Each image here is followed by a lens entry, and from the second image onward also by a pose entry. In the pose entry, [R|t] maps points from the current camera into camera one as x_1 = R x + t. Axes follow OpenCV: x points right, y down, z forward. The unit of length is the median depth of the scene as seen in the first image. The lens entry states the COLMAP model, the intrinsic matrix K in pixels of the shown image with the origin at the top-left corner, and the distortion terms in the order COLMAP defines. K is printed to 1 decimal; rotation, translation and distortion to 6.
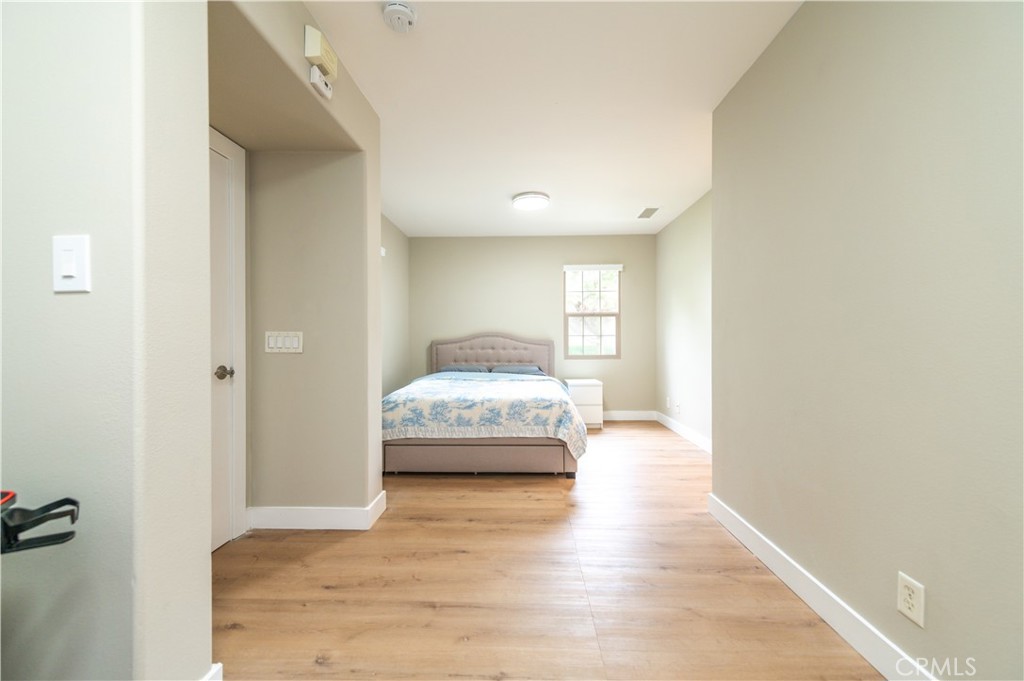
lens RADIAL K [[402.9, 0, 511.7], [0, 402.9, 337.7], [0, 0, 1]] dist [0.006220, -0.000649]
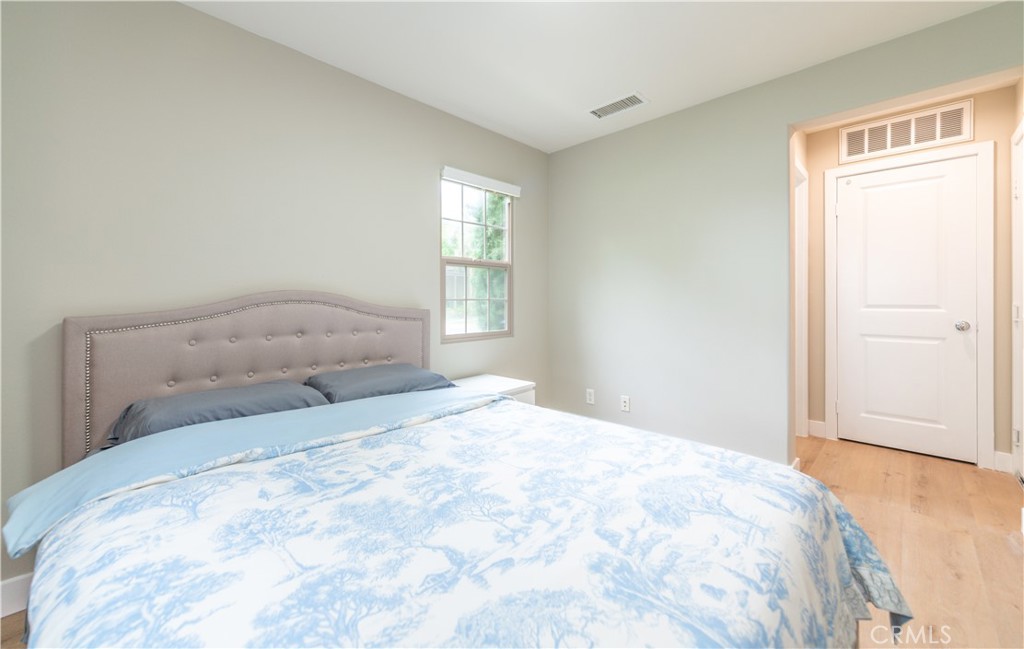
lens RADIAL K [[408.4, 0, 525.0], [0, 408.4, 297.4], [0, 0, 1]] dist [0.004060, 0.000036]
pose [[0.680879, 0.002204, 0.732393, -0.190632], [-0.000400, 0.999996, -0.002637, -0.006926], [-0.732396, 0.001503, 0.680877, 0.568356]]
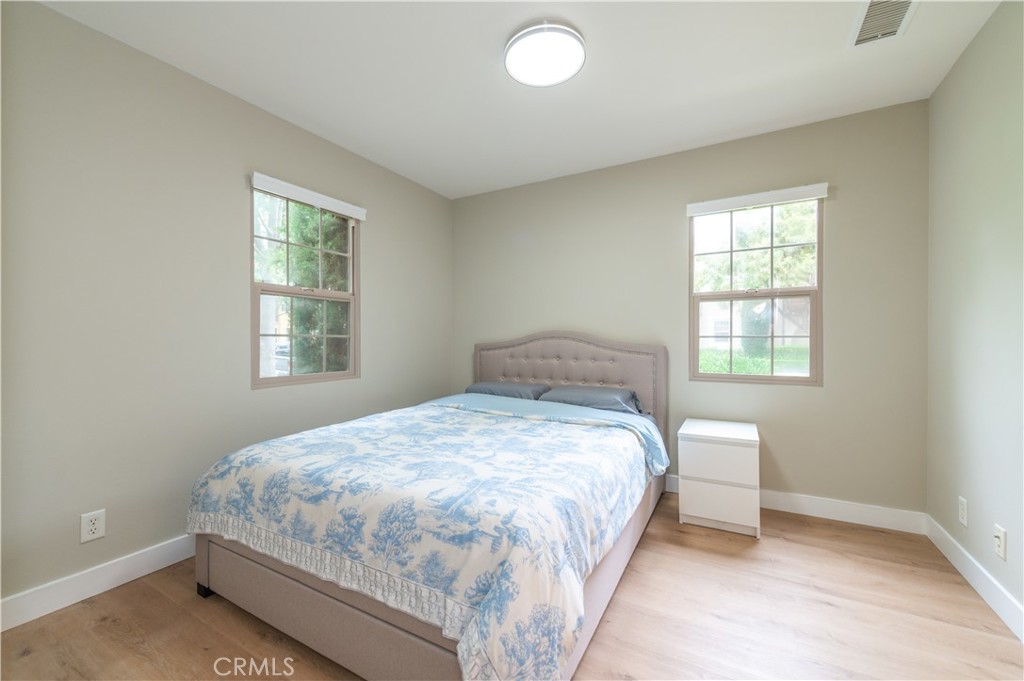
lens RADIAL K [[402.9, 0, 505.7], [0, 402.9, 339.1], [0, 0, 1]] dist [0.006220, -0.000649]
pose [[0.877008, 0.002490, -0.480469, 0.178170], [0.000973, 0.999975, 0.006958, -0.006059], [0.480474, -0.006570, 0.876984, 0.421539]]
